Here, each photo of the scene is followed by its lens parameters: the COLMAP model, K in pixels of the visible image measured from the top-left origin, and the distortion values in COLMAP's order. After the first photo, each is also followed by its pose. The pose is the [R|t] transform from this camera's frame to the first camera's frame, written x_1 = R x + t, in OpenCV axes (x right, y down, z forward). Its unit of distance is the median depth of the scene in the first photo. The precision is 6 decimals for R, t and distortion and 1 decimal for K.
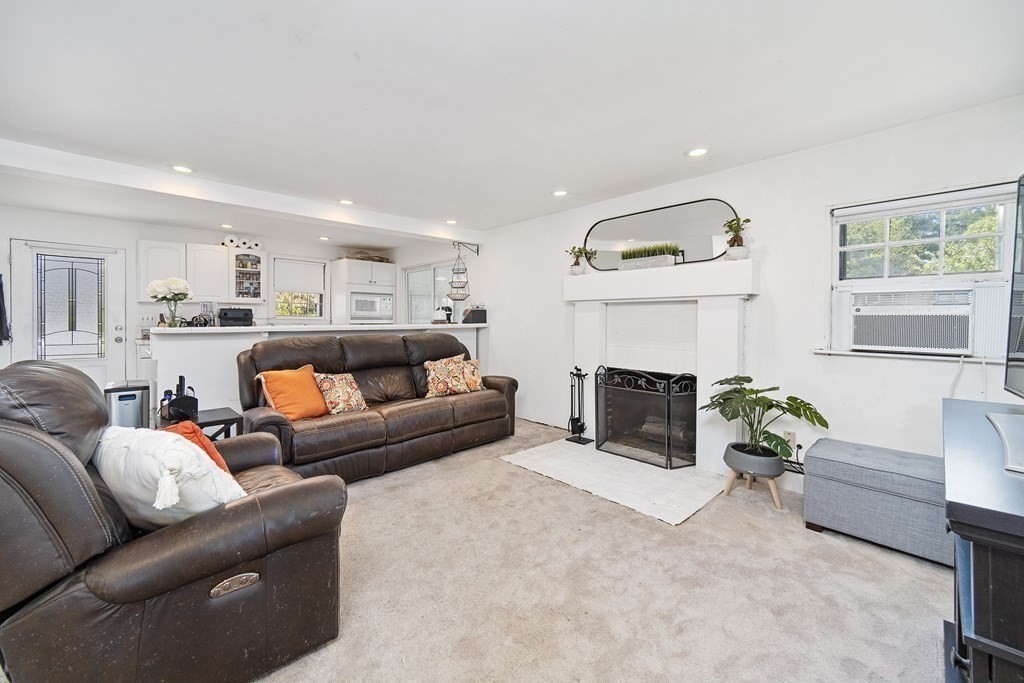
lens RADIAL K [[413.9, 0, 510.9], [0, 413.9, 323.1], [0, 0, 1]] dist [0.000058, -0.000231]
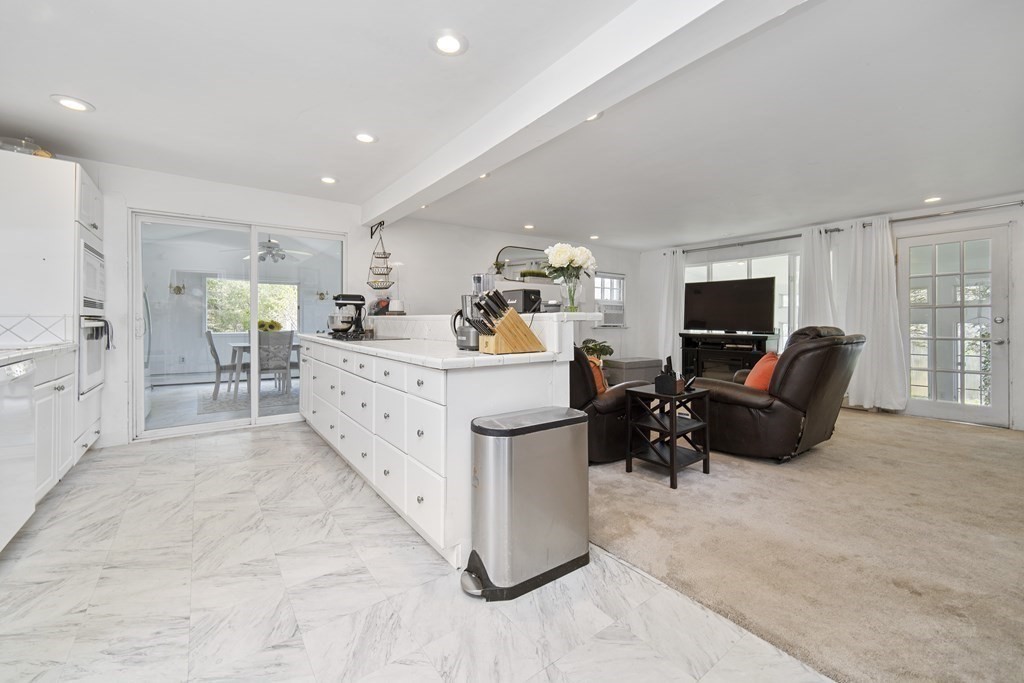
lens RADIAL K [[413.9, 0, 510.9], [0, 413.9, 323.1], [0, 0, 1]] dist [0.000058, -0.000231]
pose [[0.127404, -0.004273, 0.991842, -1.220228], [0.005683, 0.999977, 0.003578, 0.022081], [-0.991835, 0.005181, 0.127425, 0.777363]]
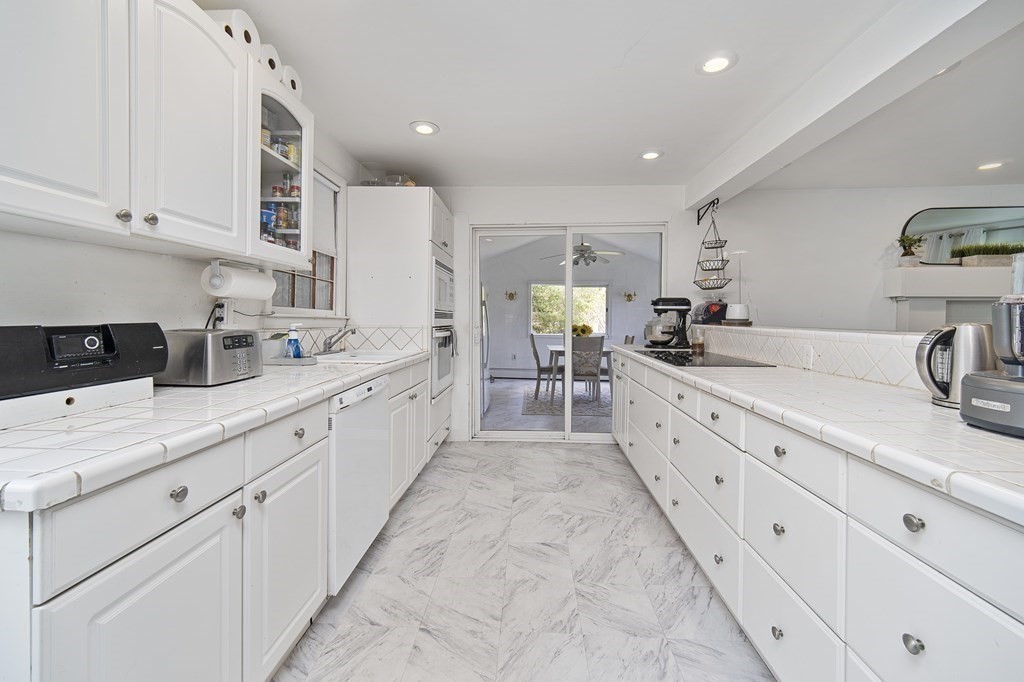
lens RADIAL K [[413.9, 0, 510.9], [0, 413.9, 322.6], [0, 0, 1]] dist [0.000058, -0.000231]
pose [[0.730599, -0.004276, 0.682793, -1.036654], [-0.000352, 0.999978, 0.006640, -0.004999], [-0.682807, -0.005091, 0.730581, 0.929632]]
